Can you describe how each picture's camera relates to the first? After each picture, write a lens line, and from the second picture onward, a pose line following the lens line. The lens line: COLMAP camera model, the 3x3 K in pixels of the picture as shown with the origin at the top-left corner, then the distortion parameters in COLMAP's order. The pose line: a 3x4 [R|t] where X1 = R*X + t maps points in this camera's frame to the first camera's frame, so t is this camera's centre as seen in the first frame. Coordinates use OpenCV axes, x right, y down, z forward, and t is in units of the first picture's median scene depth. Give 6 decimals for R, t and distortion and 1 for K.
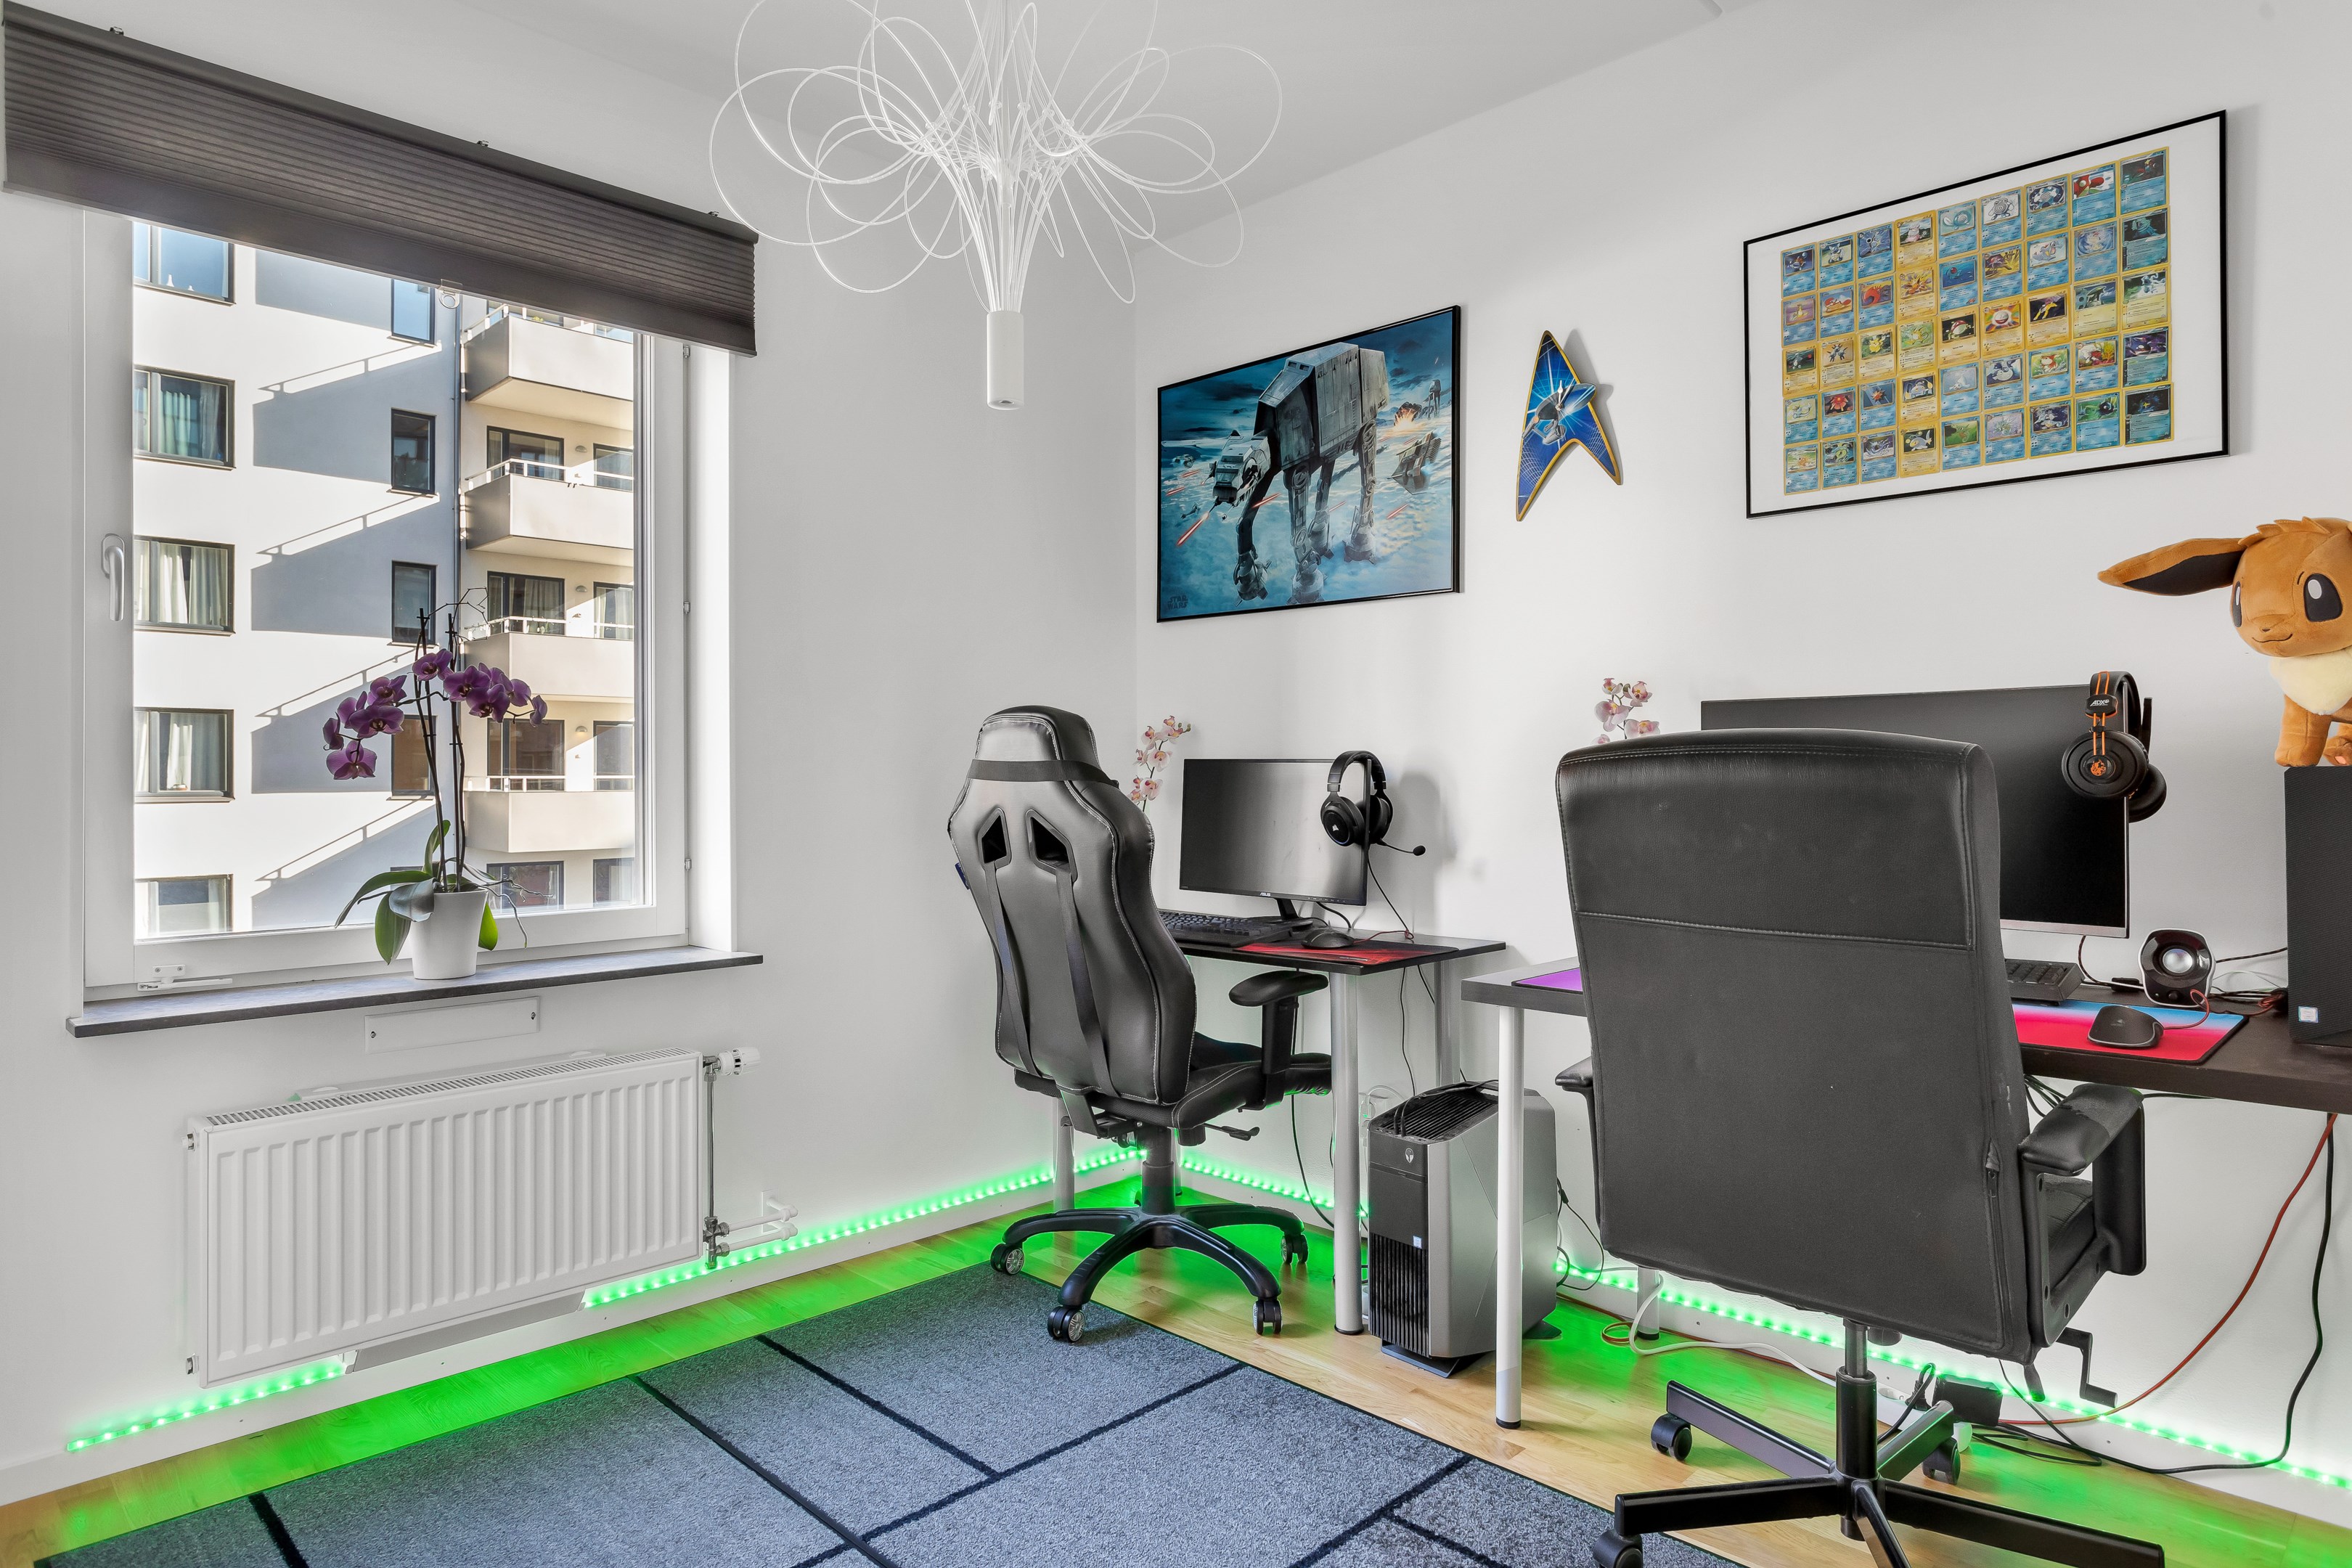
lens RADIAL K [[1536.3, 0, 1185.3], [0, 1536.3, 775.9], [0, 0, 1]] dist [-0.005450, 0.004331]
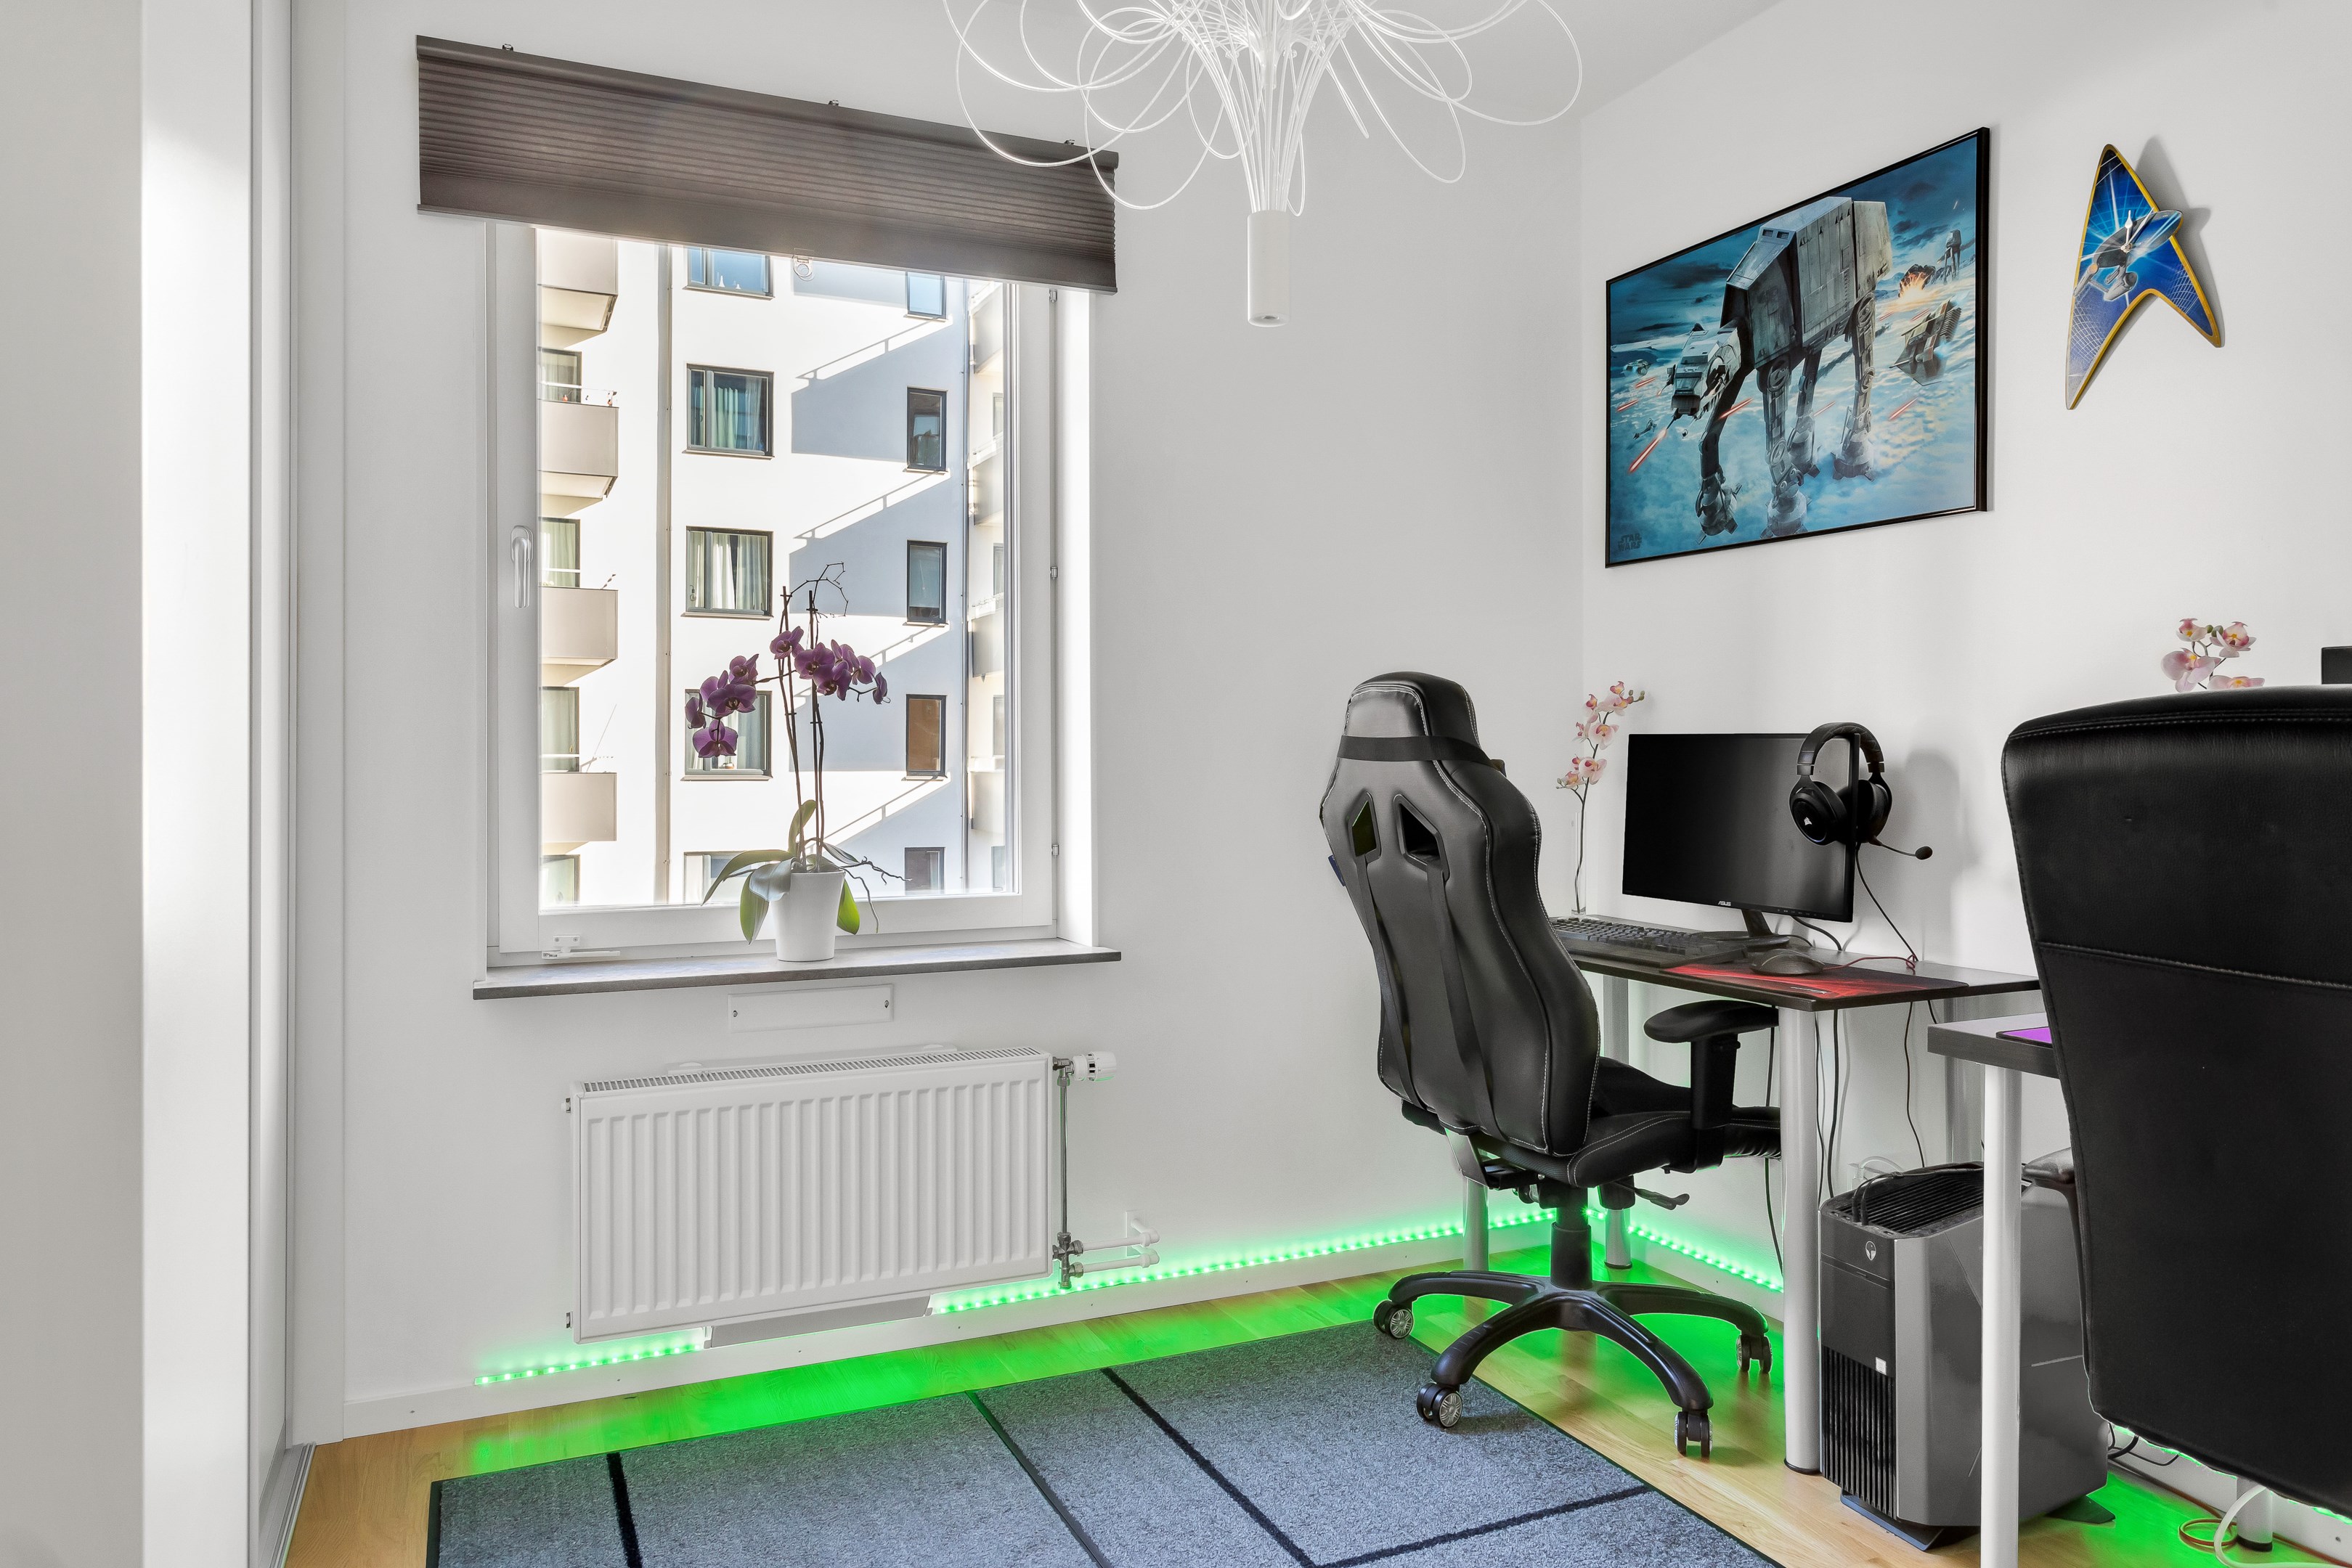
lens RADIAL K [[1737.8, 0, 1175.0], [0, 1737.8, 768.8], [0, 0, 1]] dist [-0.004055, 0.005531]
pose [[0.918399, 0.003083, -0.395643, 0.160981], [-0.000815, 0.999982, 0.005899, 0.002203], [0.395654, -0.005096, 0.918385, 0.067253]]
